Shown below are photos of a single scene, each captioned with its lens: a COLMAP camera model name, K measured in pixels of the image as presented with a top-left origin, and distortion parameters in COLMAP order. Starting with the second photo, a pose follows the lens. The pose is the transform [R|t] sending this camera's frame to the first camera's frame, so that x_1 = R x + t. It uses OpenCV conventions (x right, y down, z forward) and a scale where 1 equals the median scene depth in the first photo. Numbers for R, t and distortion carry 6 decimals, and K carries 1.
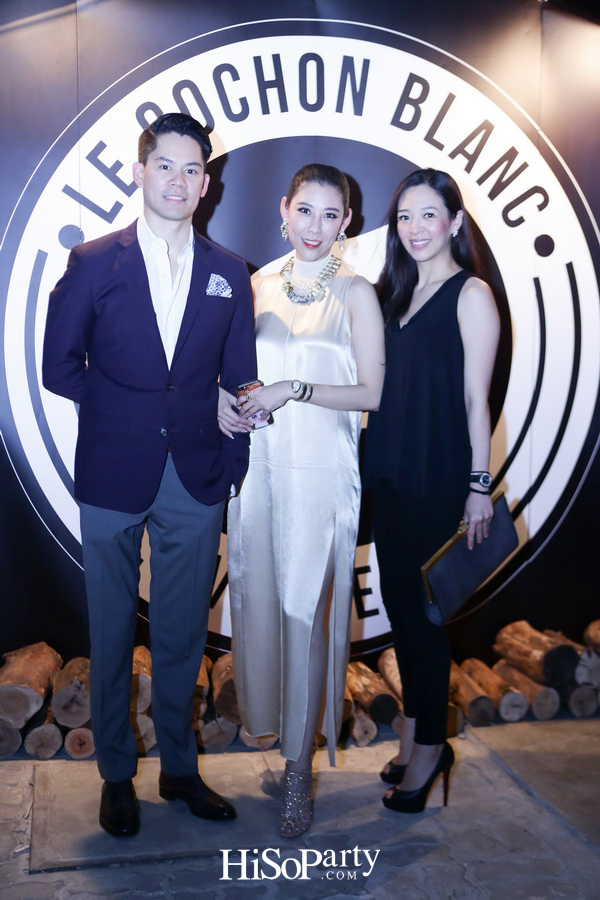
lens RADIAL K [[1162.1, 0, 297.5], [0, 1162.1, 445.8], [0, 0, 1]] dist [0.083948, 0.000000]
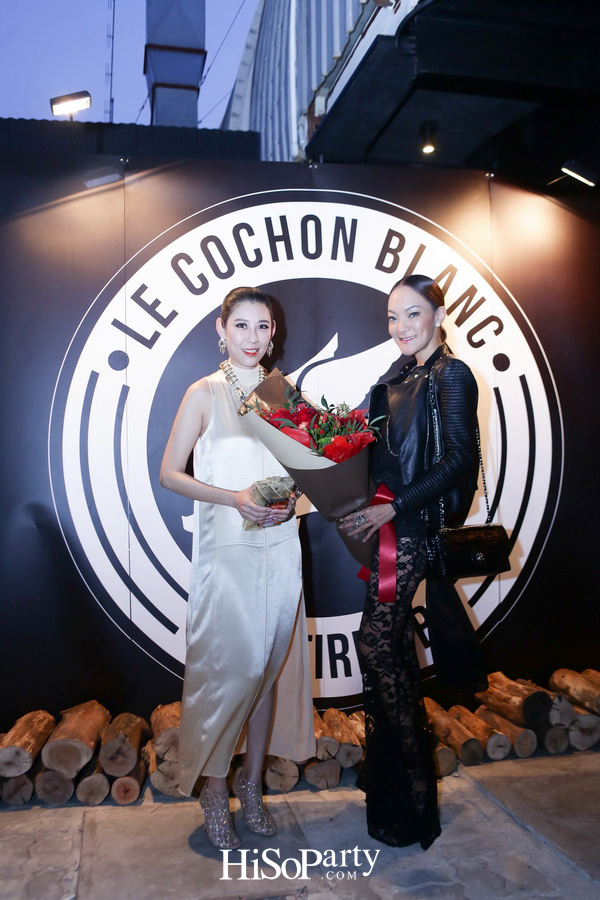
lens RADIAL K [[822.1, 0, 300.6], [0, 822.1, 458.0], [0, 0, 1]] dist [-0.014020, 0.045749]
pose [[0.999682, -0.021279, 0.013526, -0.017033], [0.022625, 0.993816, -0.108714, 0.021150], [-0.011129, 0.108986, 0.993981, 0.155857]]
